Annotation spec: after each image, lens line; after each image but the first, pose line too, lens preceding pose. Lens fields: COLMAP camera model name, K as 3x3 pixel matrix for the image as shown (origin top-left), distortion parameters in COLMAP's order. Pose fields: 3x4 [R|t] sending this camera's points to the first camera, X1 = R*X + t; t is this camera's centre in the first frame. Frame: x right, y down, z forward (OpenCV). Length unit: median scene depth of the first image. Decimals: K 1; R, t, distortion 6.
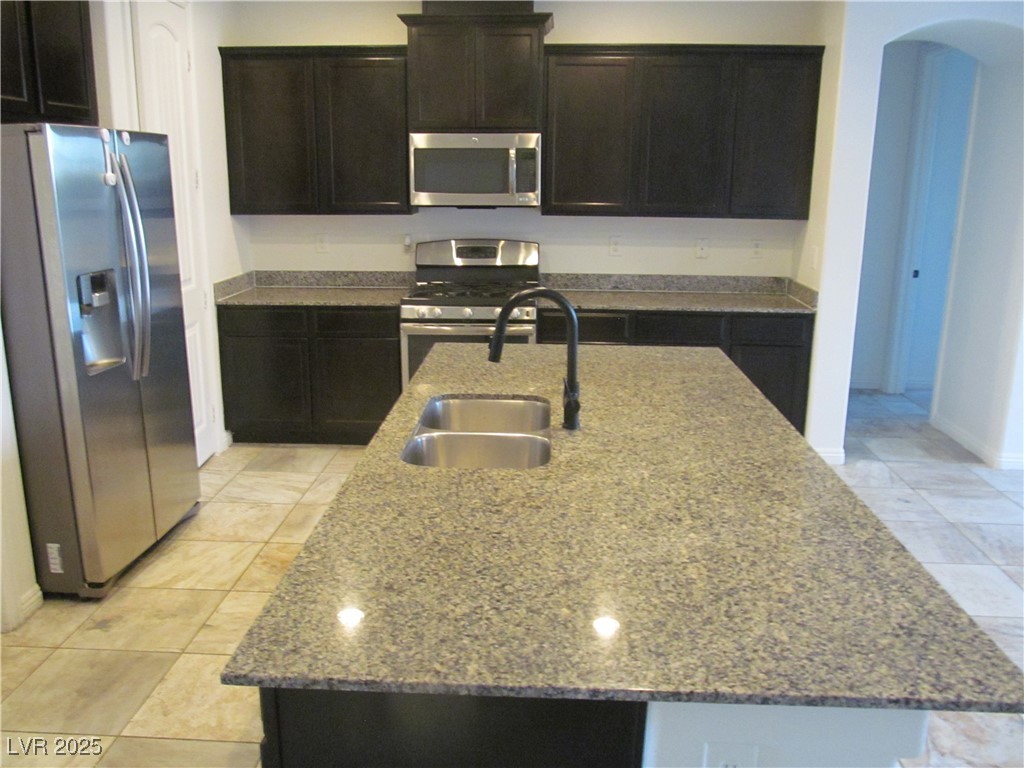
lens RADIAL K [[866.2, 0, 510.9], [0, 866.2, 381.0], [0, 0, 1]] dist [-0.014166, 0.000489]
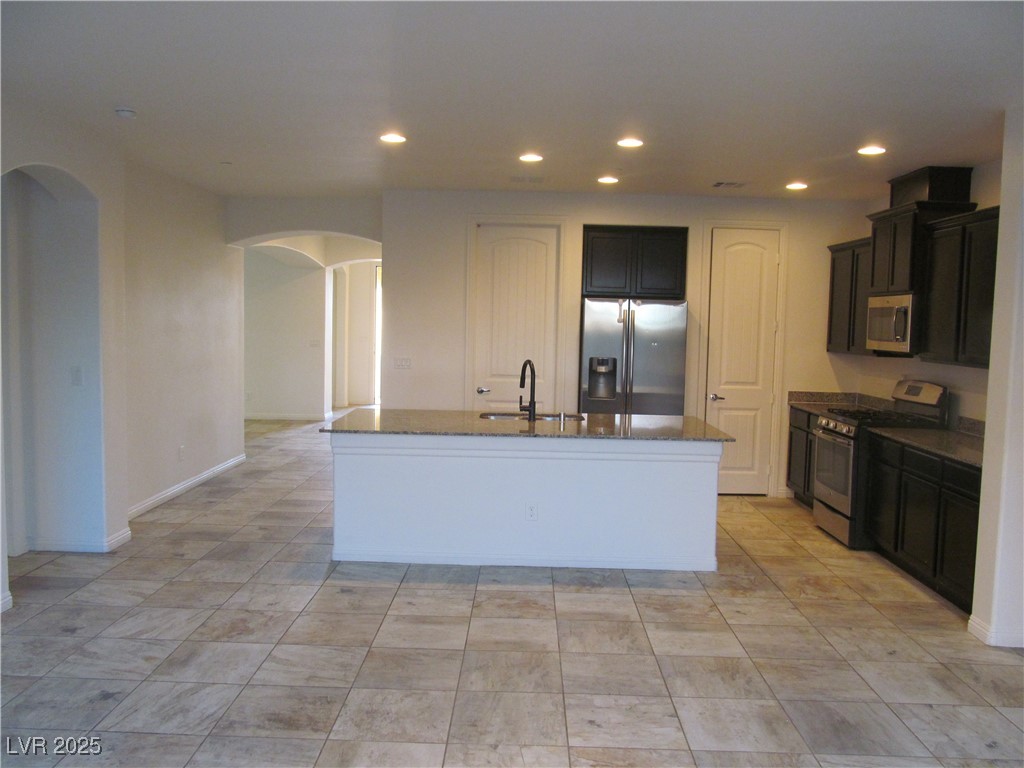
lens RADIAL K [[866.2, 0, 511.6], [0, 866.2, 384.7], [0, 0, 1]] dist [-0.014166, 0.000489]
pose [[0.033302, 0.072401, -0.996819, 1.353689], [-0.257306, 0.964374, 0.061448, -0.098346], [0.965756, 0.254442, 0.050745, 0.453601]]
